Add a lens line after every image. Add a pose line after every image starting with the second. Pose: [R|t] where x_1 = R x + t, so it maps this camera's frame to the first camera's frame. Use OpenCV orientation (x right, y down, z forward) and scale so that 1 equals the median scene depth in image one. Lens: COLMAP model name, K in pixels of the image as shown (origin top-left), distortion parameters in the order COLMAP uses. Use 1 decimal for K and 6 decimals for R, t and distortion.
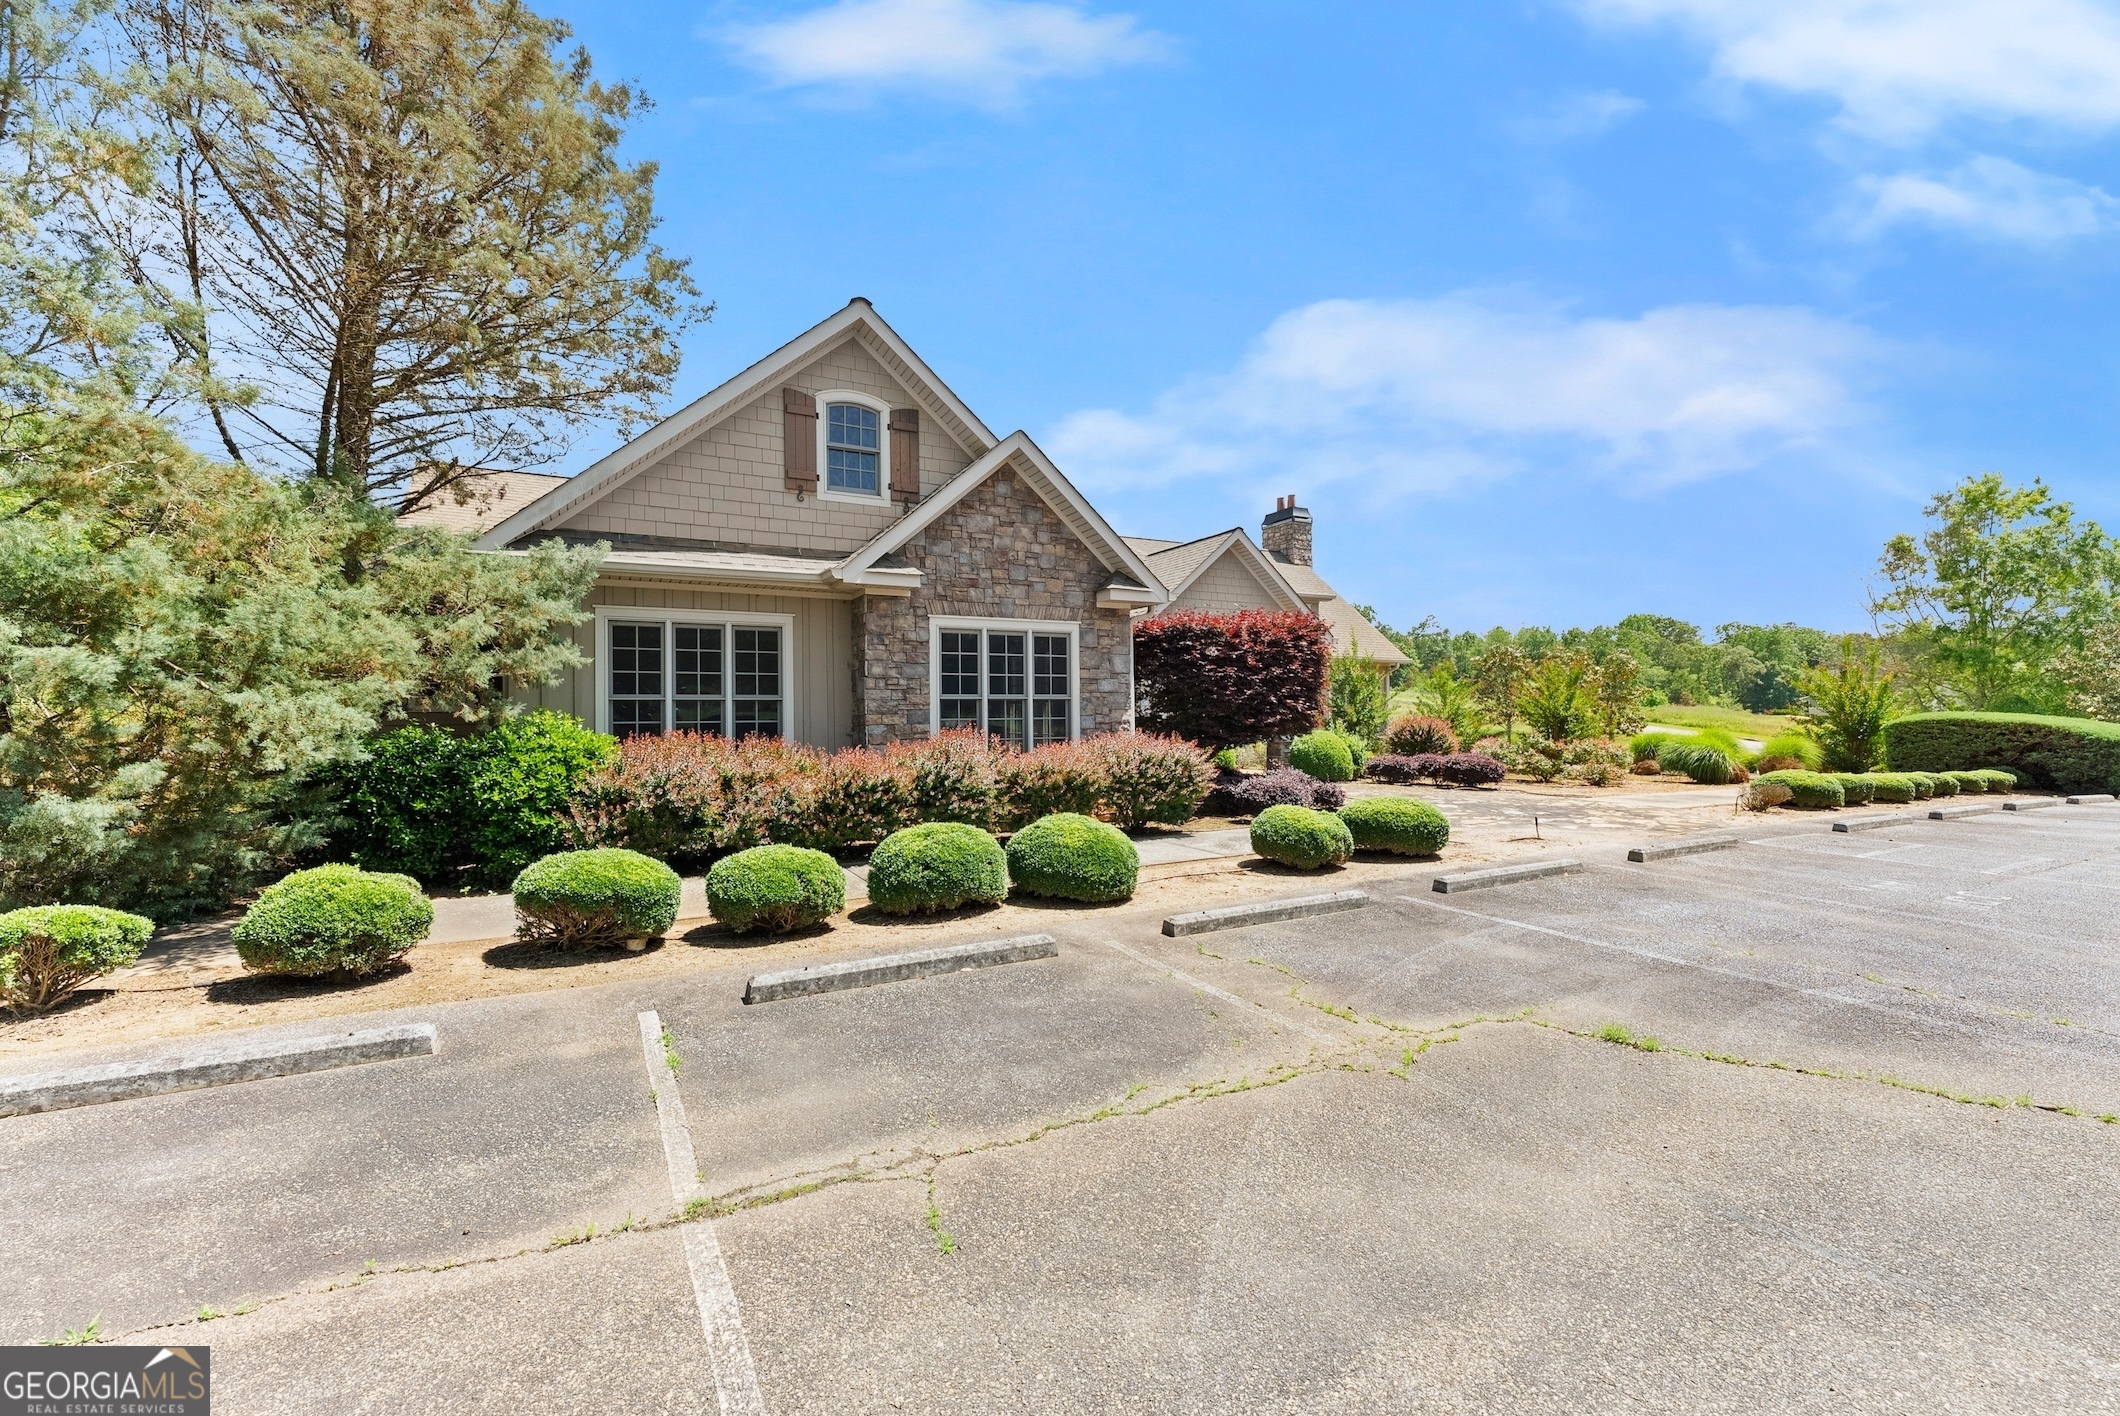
lens RADIAL K [[878.8, 0, 1055.3], [0, 878.8, 684.3], [0, 0, 1]] dist [0.001416, 0.000137]
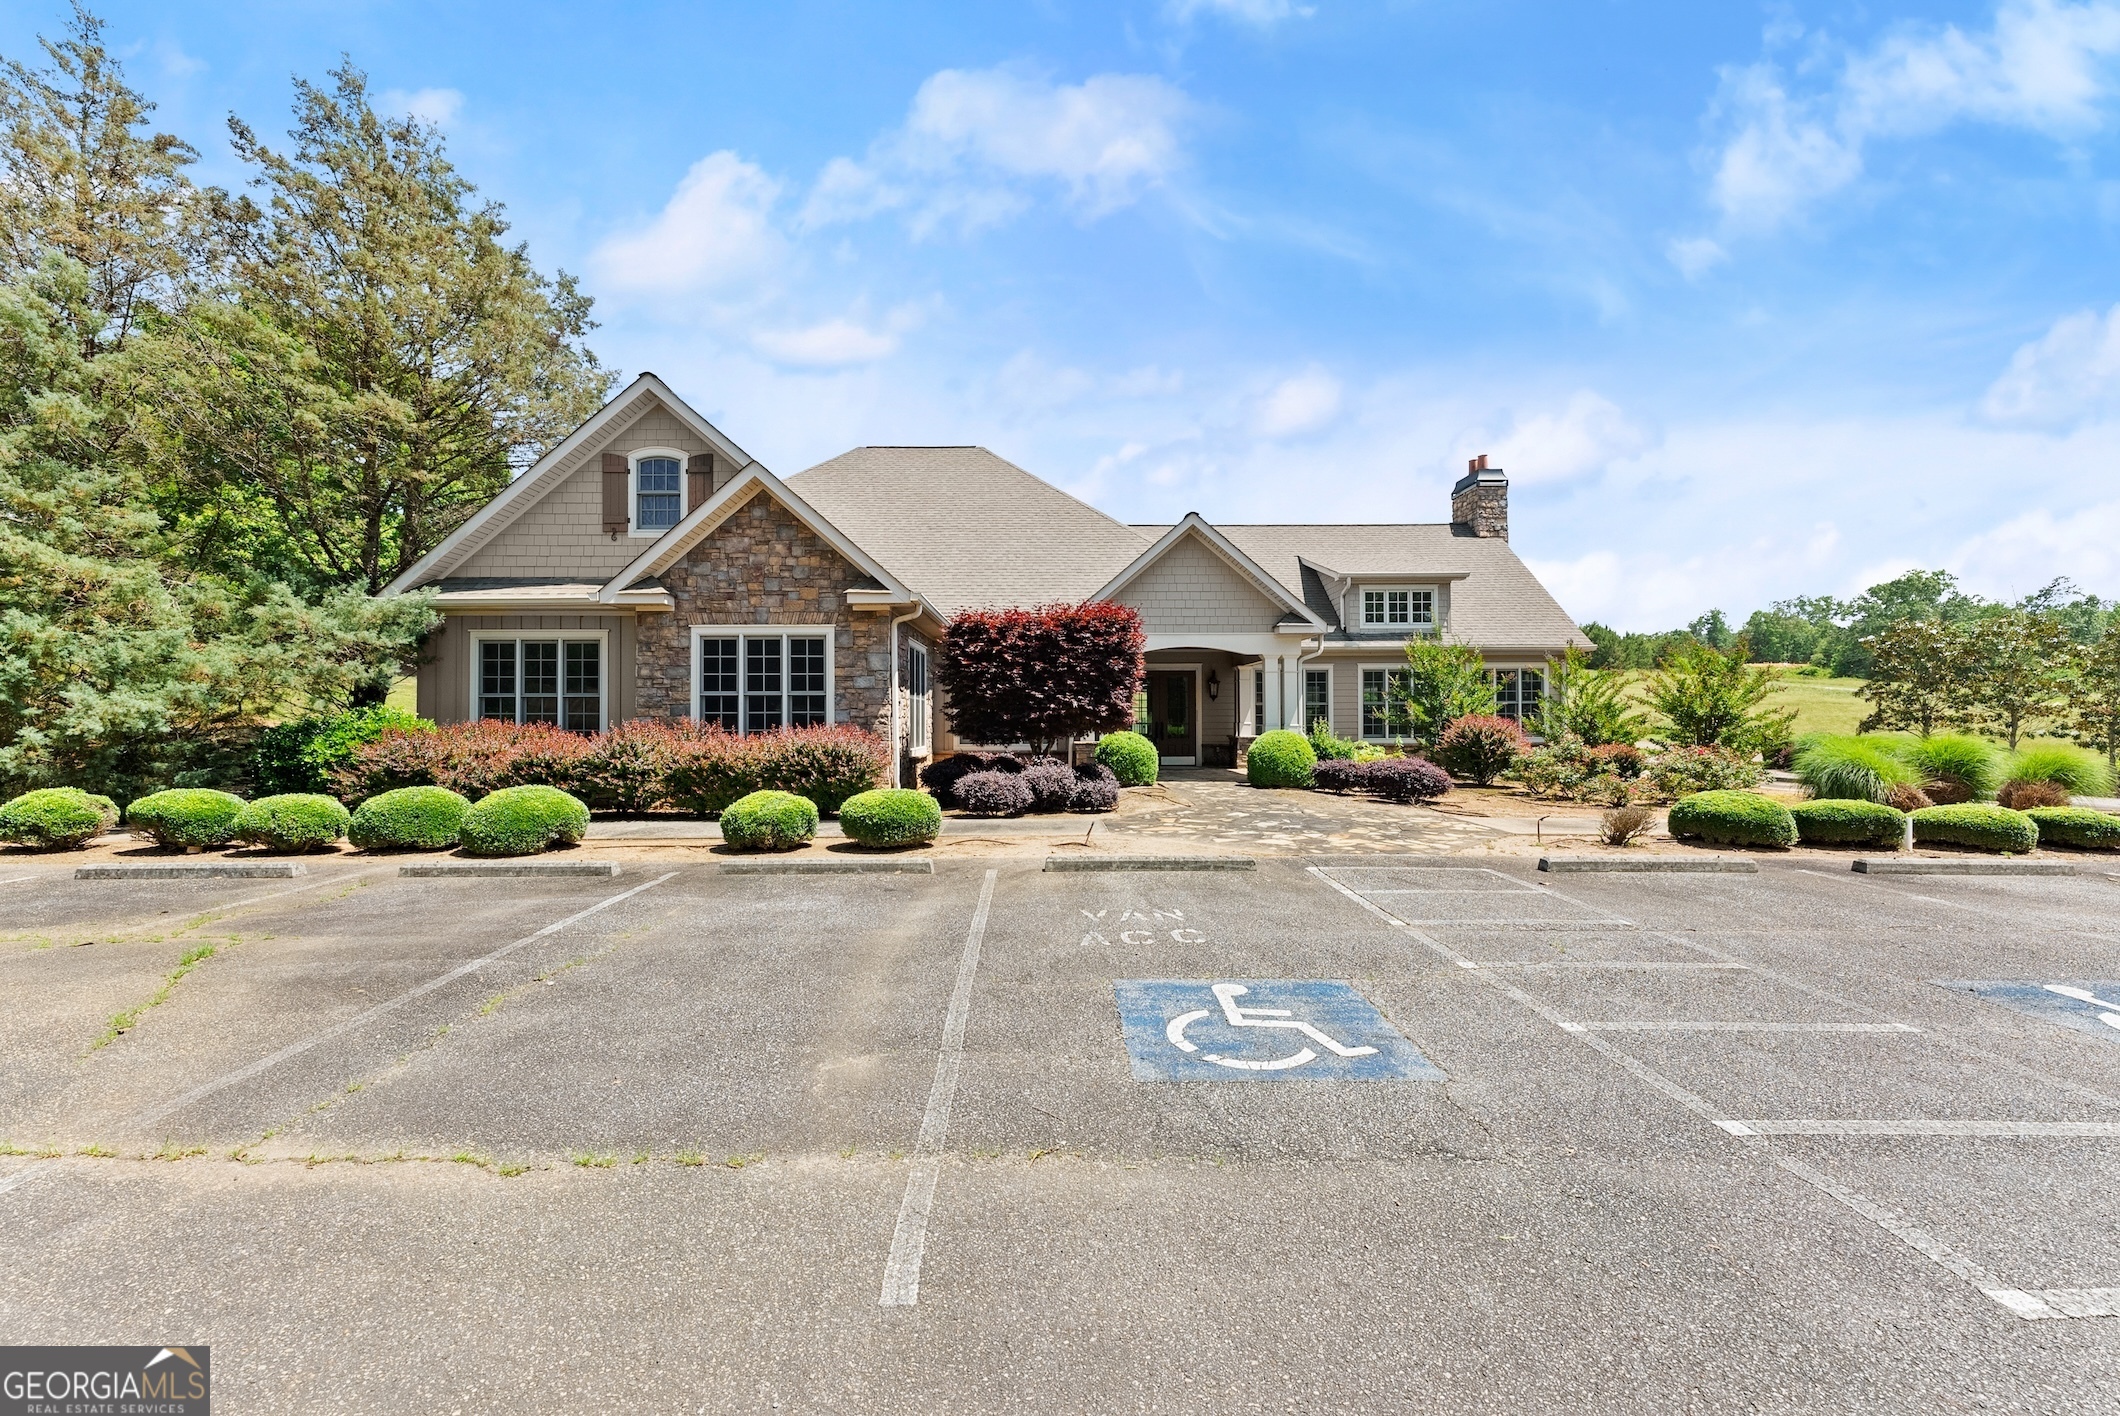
lens RADIAL K [[838.0, 0, 1059.7], [0, 838.0, 681.8], [0, 0, 1]] dist [0.001466, 0.000067]
pose [[0.883660, -0.010084, -0.468020, 0.819316], [0.011449, 0.999934, 0.000071, 0.003735], [0.467989, -0.005421, 0.883718, 0.218749]]
